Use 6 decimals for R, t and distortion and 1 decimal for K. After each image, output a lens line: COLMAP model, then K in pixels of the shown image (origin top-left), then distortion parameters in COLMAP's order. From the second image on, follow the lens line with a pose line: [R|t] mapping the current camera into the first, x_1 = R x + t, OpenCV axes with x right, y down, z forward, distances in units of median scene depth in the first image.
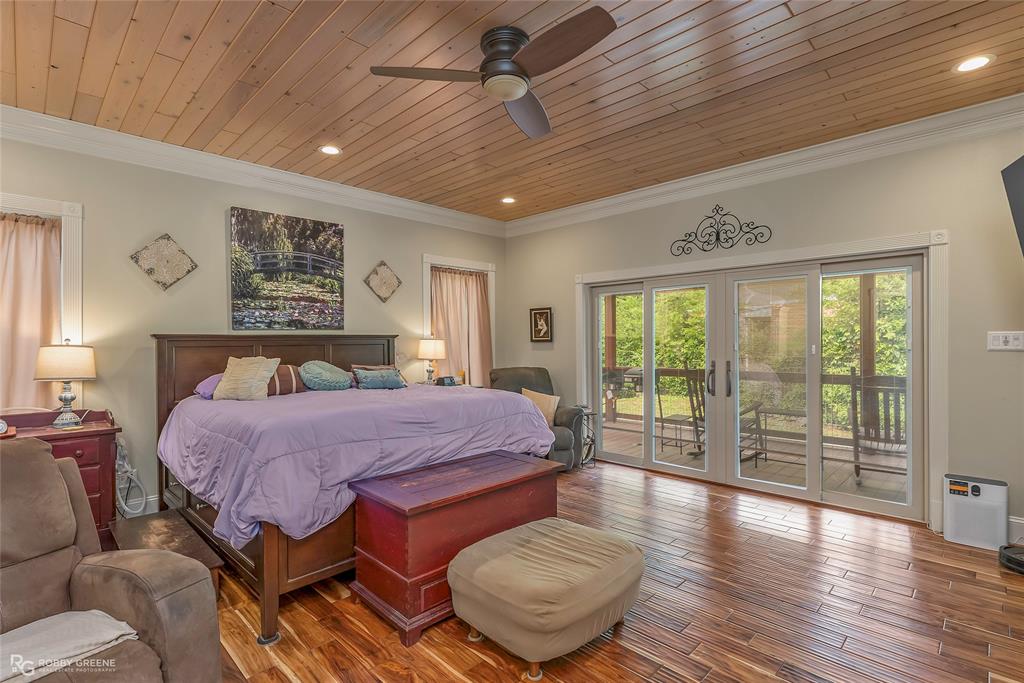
lens RADIAL K [[487.7, 0, 511.3], [0, 487.7, 341.3], [0, 0, 1]] dist [-0.009001, 0.000828]
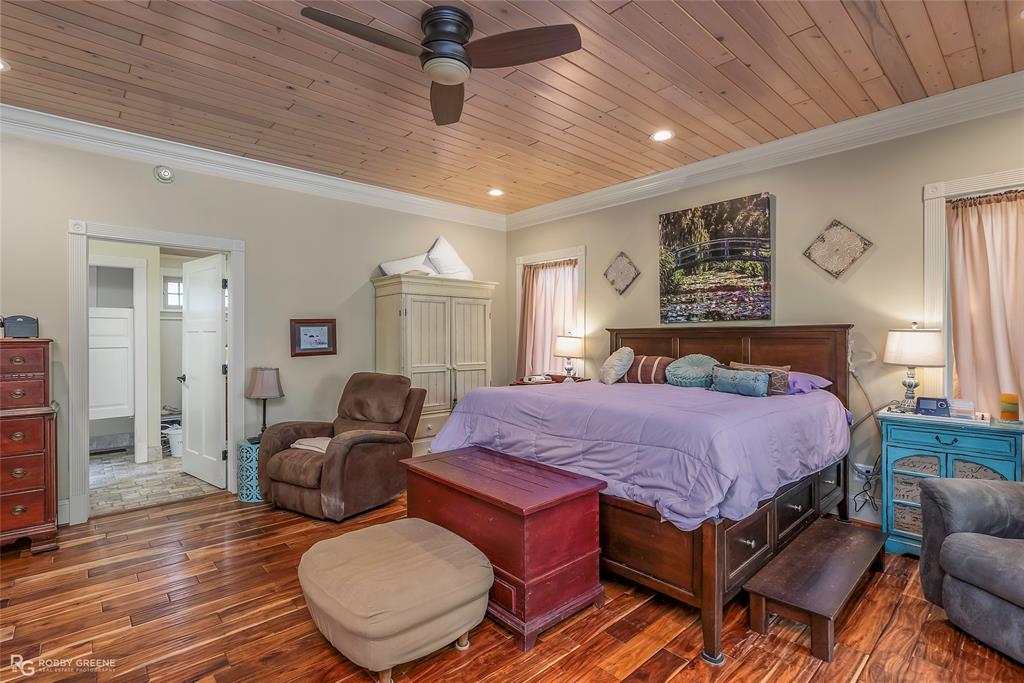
lens RADIAL K [[487.7, 0, 510.5], [0, 487.7, 334.5], [0, 0, 1]] dist [-0.009001, 0.000828]
pose [[-0.059899, 0.010293, -0.998151, 0.539174], [0.006864, 0.999927, 0.009899, -0.010793], [0.998181, -0.006259, -0.059965, 0.661536]]
